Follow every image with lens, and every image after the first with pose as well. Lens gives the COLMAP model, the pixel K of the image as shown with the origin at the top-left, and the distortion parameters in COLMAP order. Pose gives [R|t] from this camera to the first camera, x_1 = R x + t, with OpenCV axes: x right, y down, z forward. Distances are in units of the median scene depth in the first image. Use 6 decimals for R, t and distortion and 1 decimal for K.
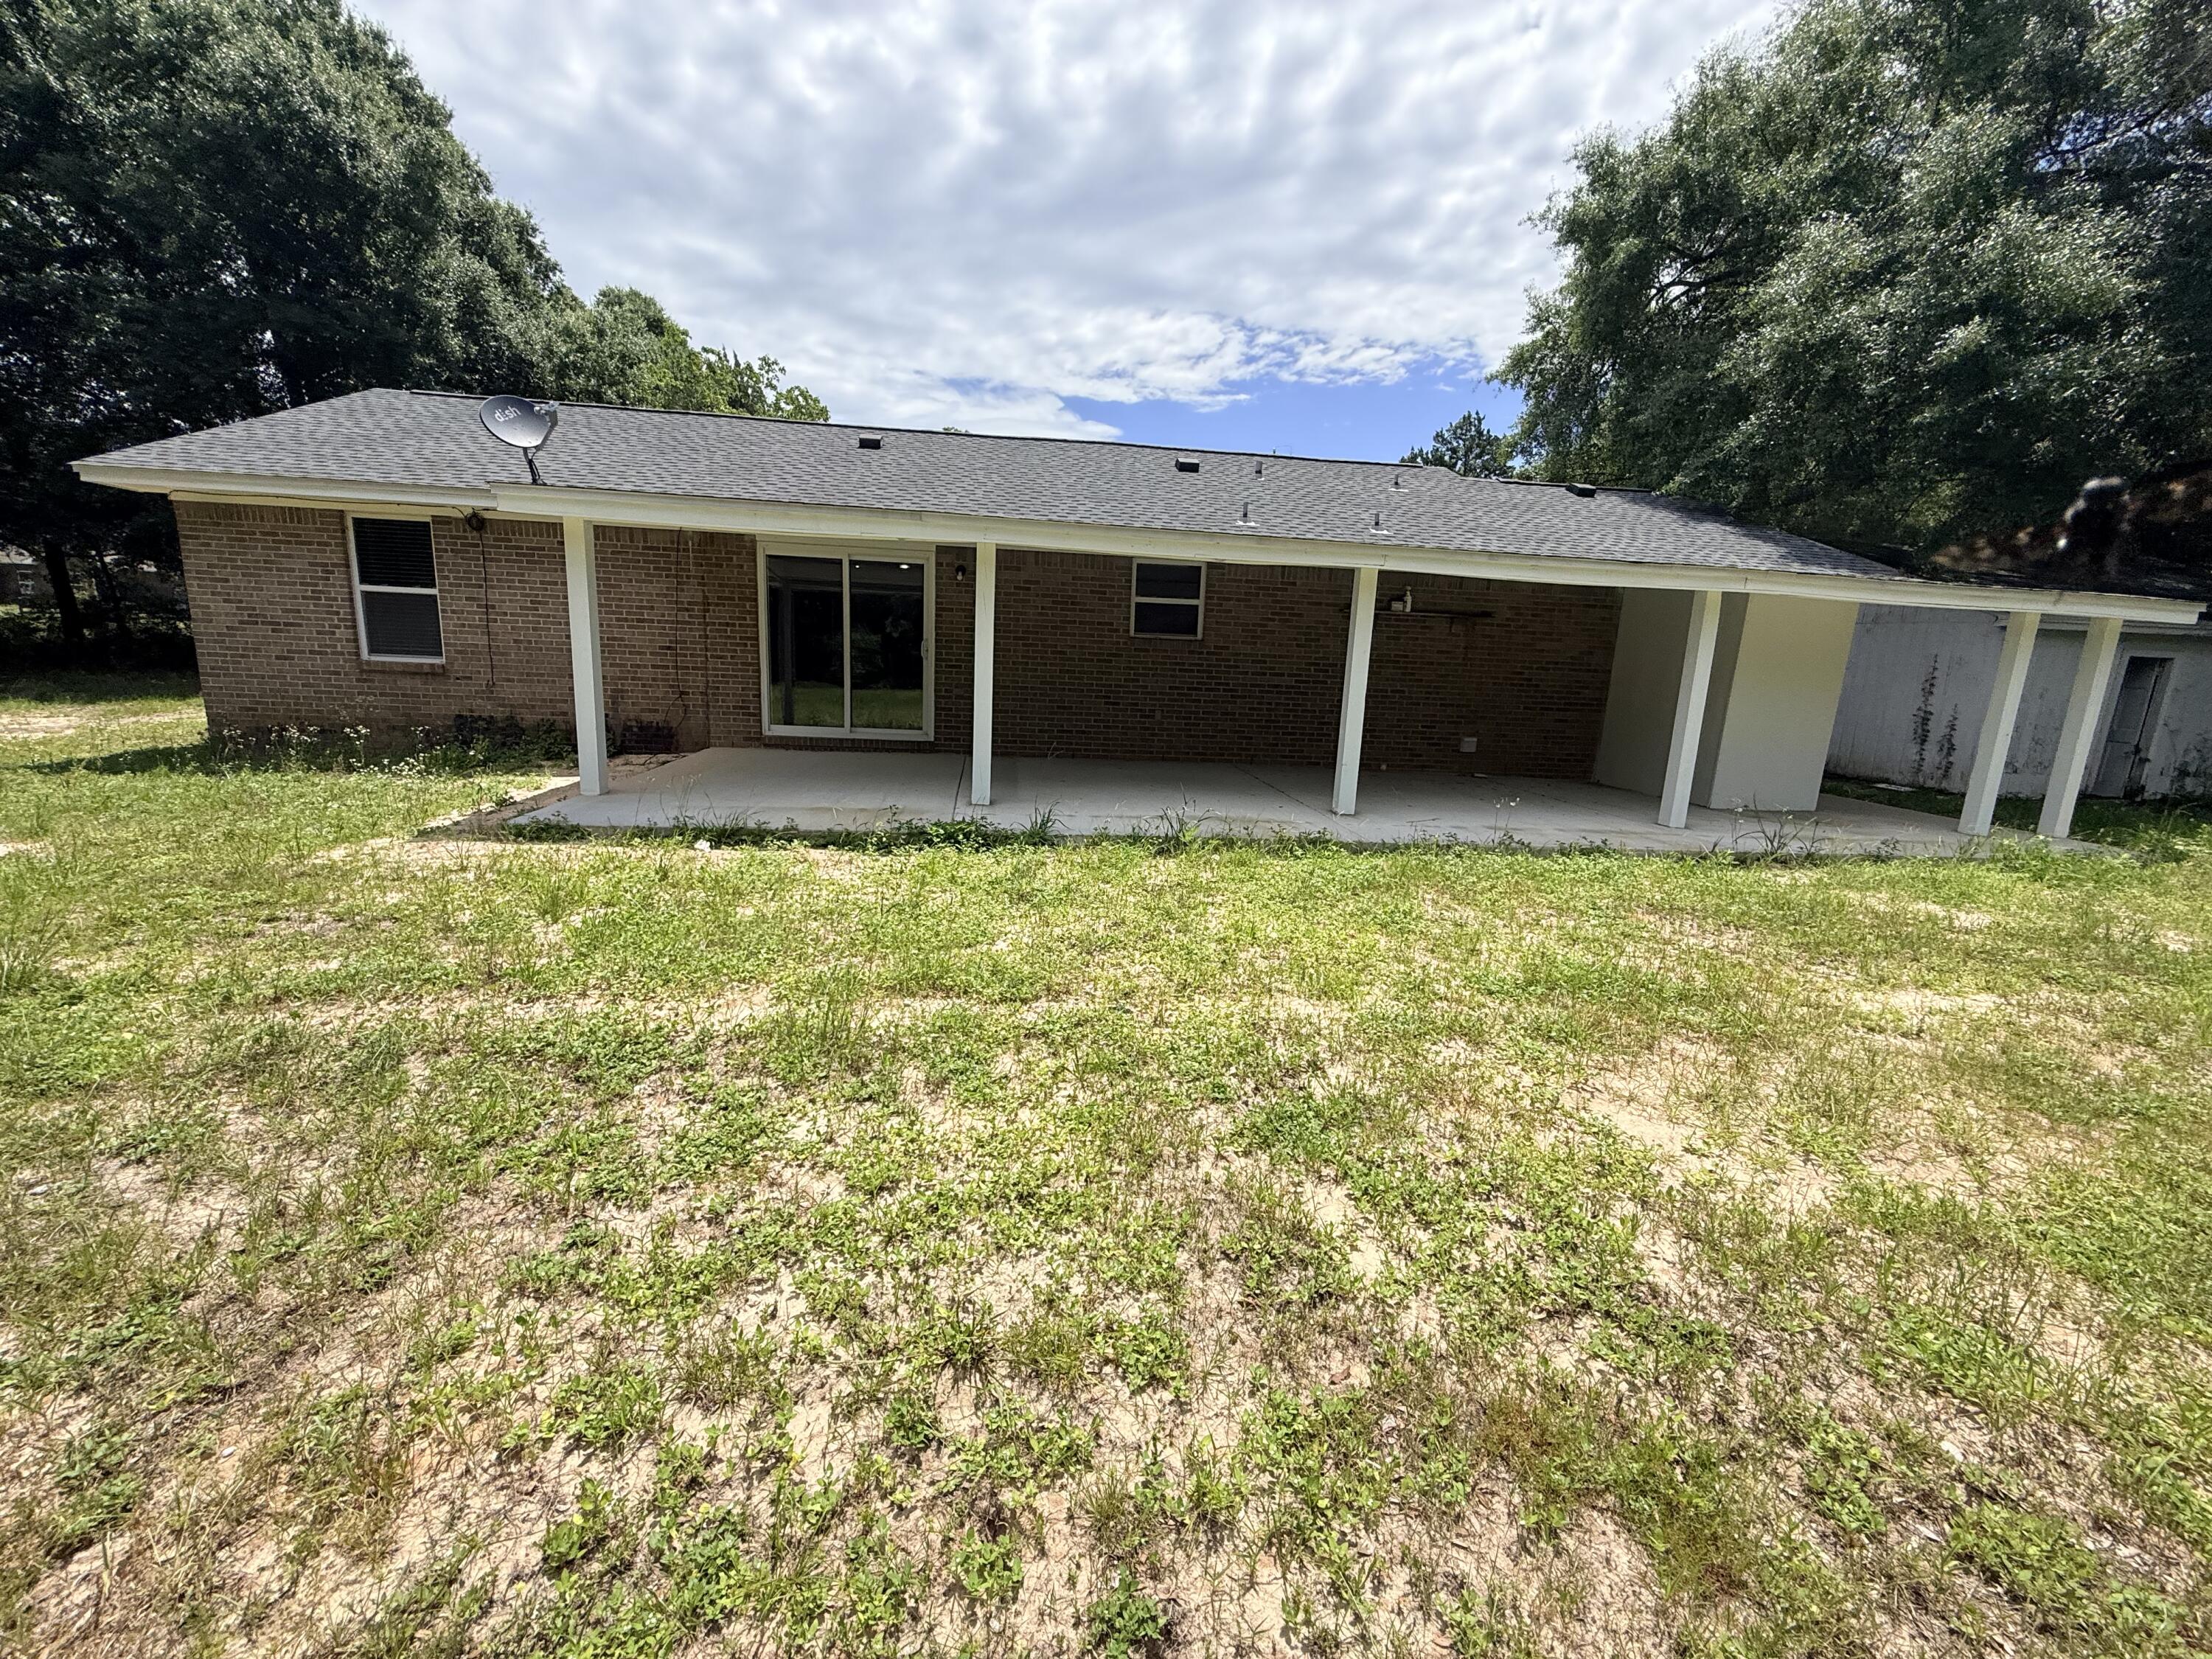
lens RADIAL K [[881.7, 0, 1099.0], [0, 881.7, 843.8], [0, 0, 1]] dist [-0.001902, 0.000465]
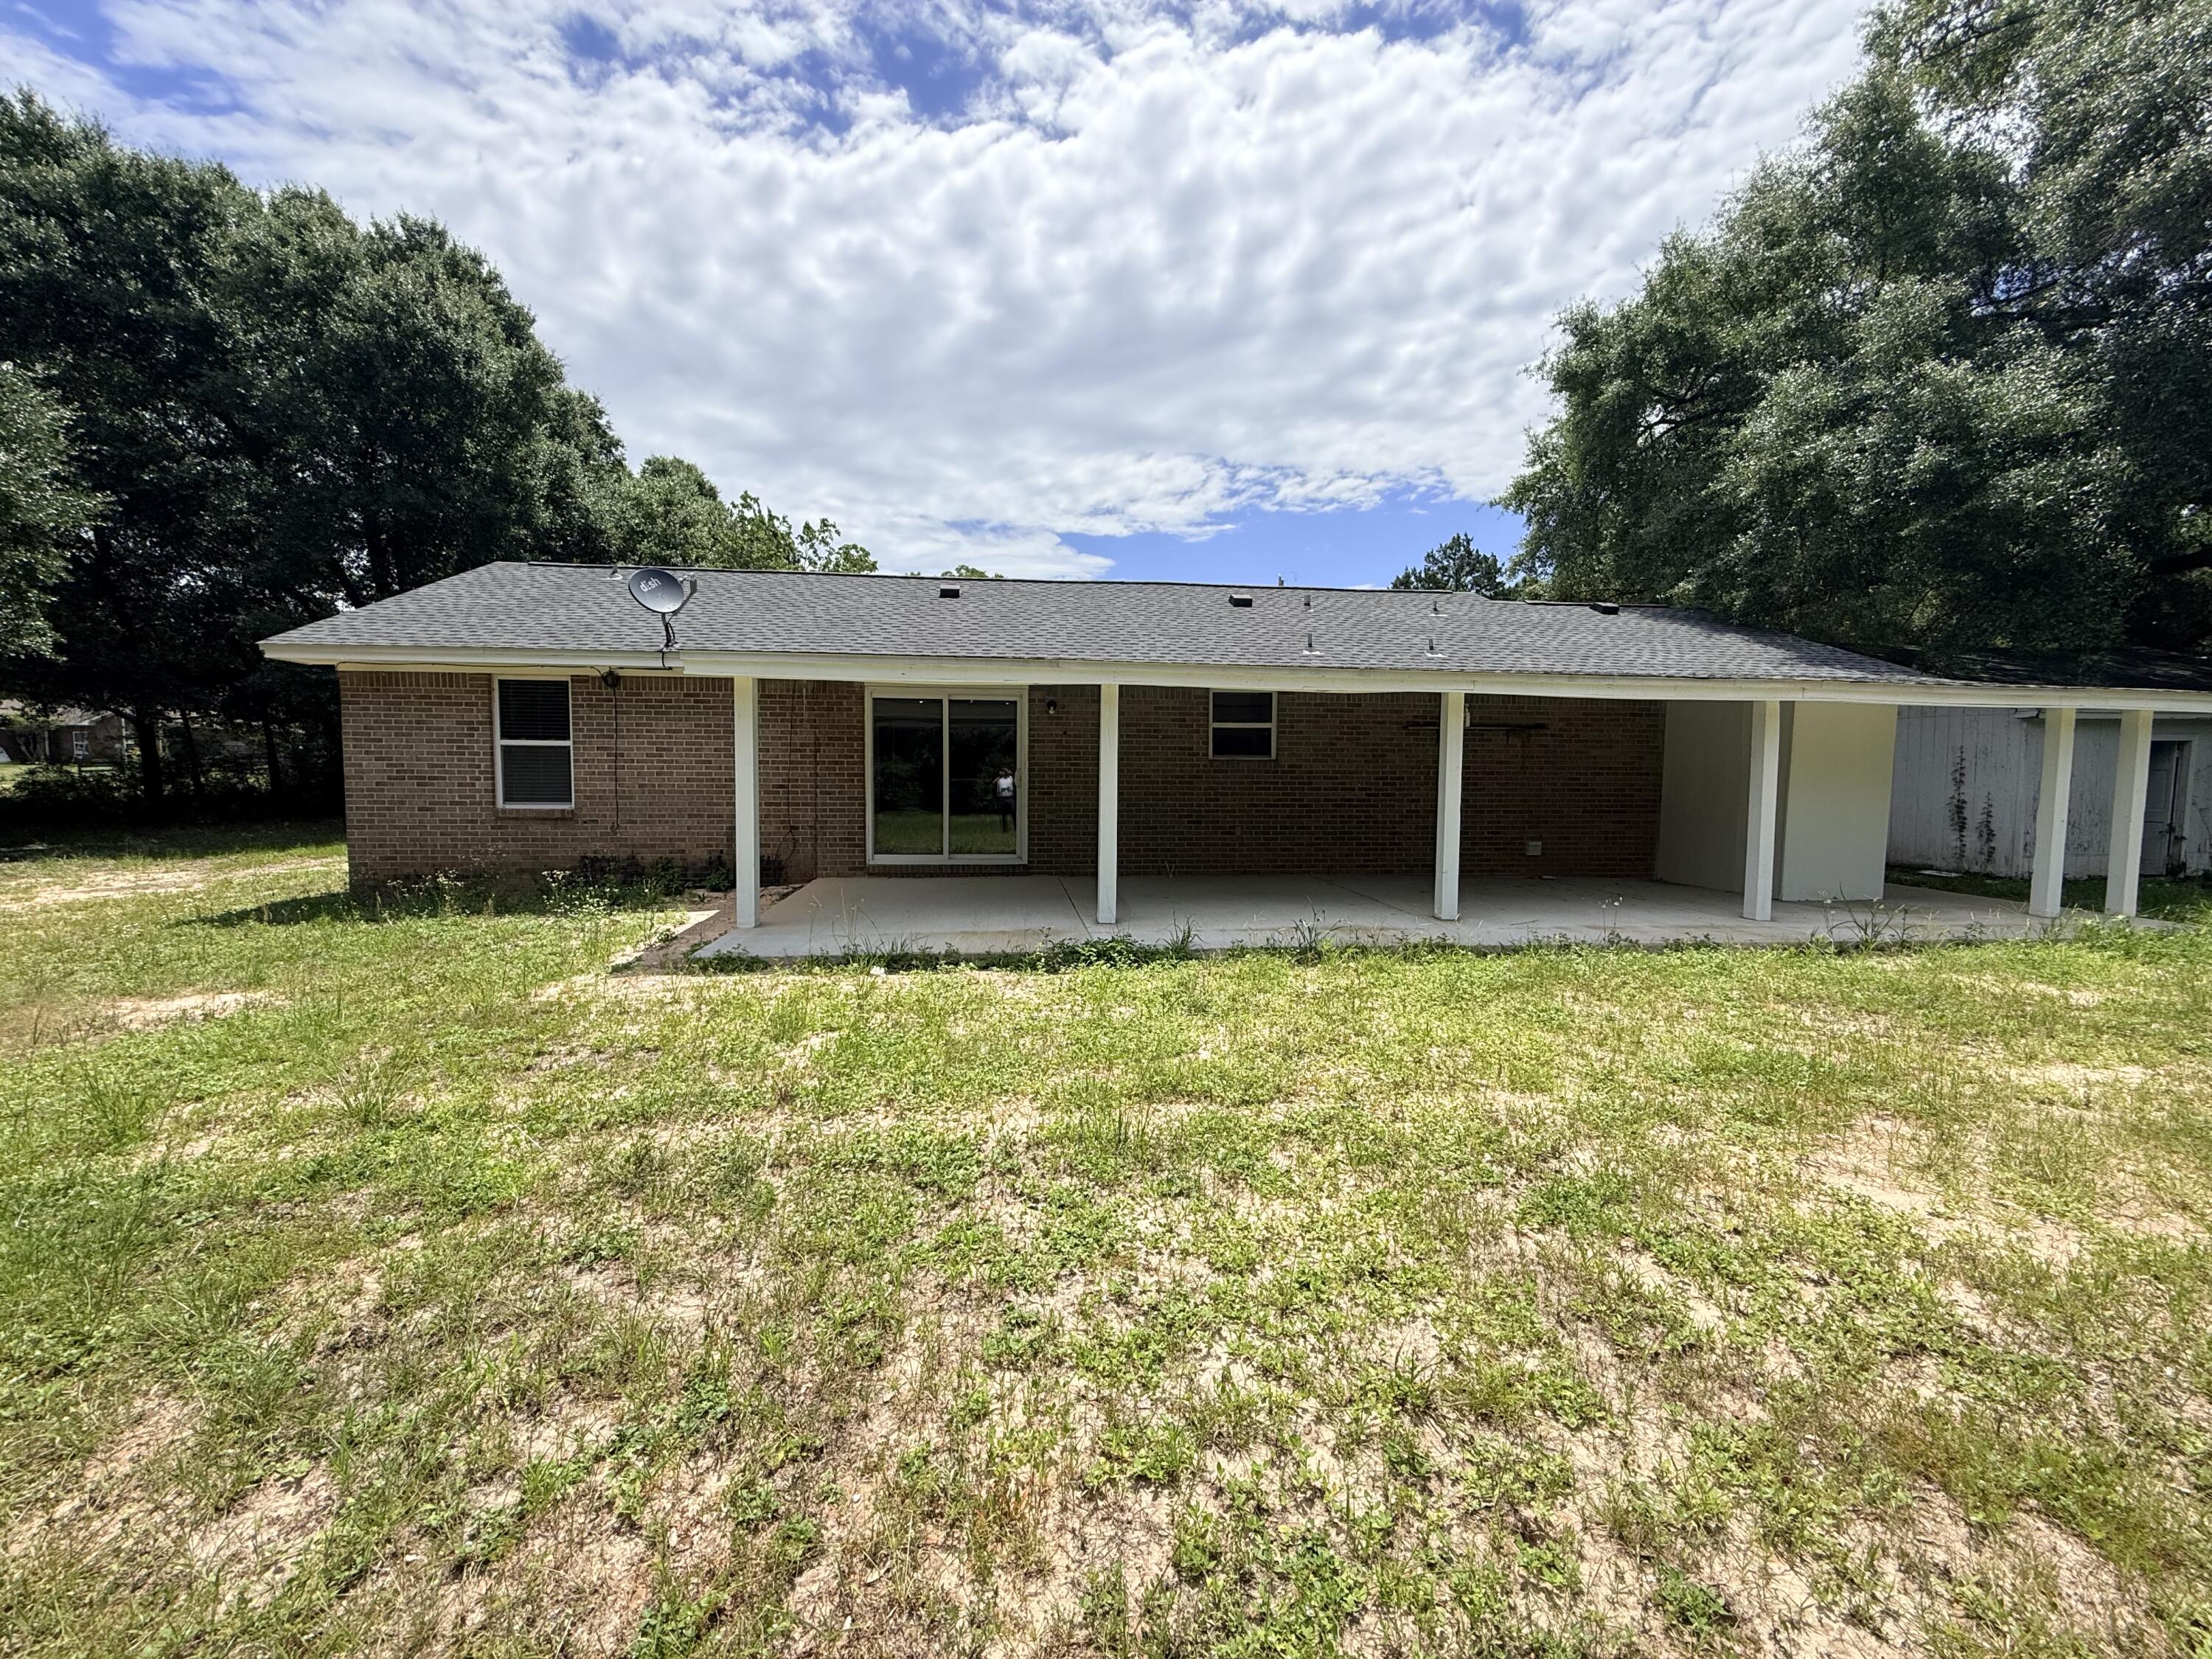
lens RADIAL K [[881.7, 0, 1101.8], [0, 881.7, 834.5], [0, 0, 1]] dist [-0.001902, 0.000465]
pose [[0.999301, -0.037342, -0.001695, -0.123789], [0.036748, 0.989692, -0.138420, -0.002760], [0.006847, 0.138261, 0.990372, -0.057341]]
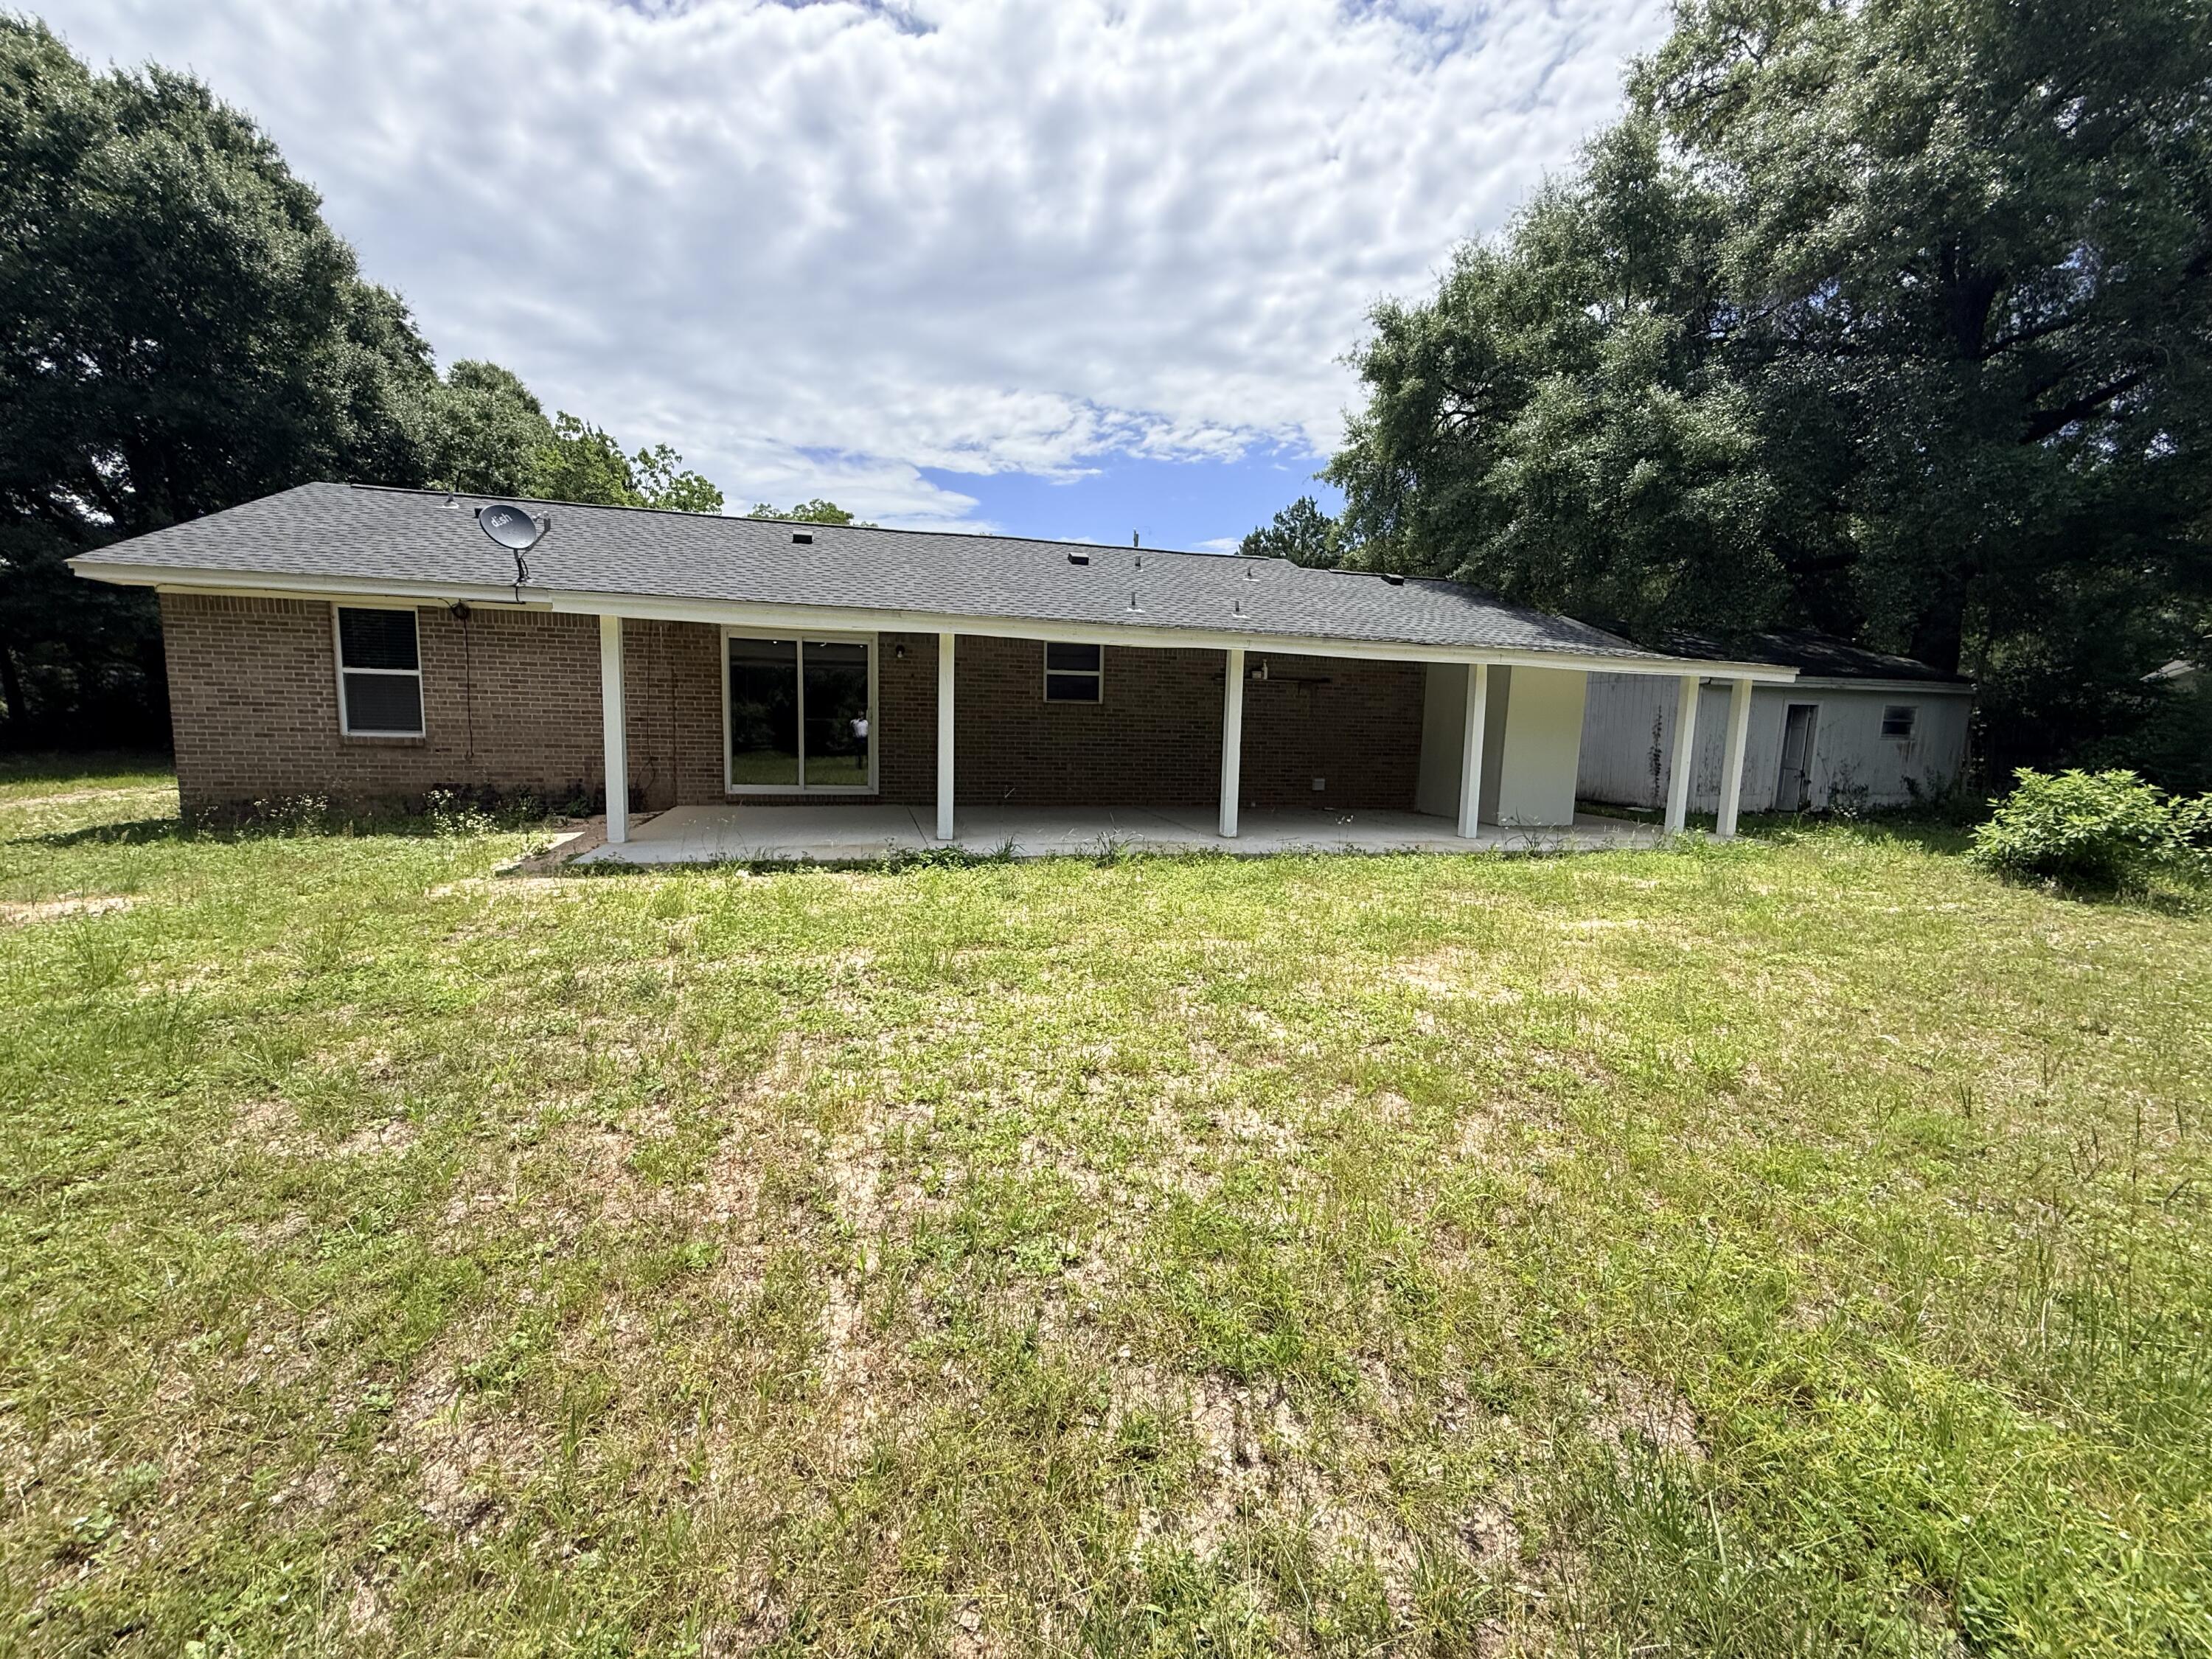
lens RADIAL K [[881.7, 0, 1101.1], [0, 881.7, 839.8], [0, 0, 1]] dist [-0.001902, 0.000465]
pose [[0.988290, -0.039361, 0.147423, -0.092291], [0.049893, 0.996407, -0.068438, 0.047339], [-0.144199, 0.074992, 0.986703, -0.231648]]
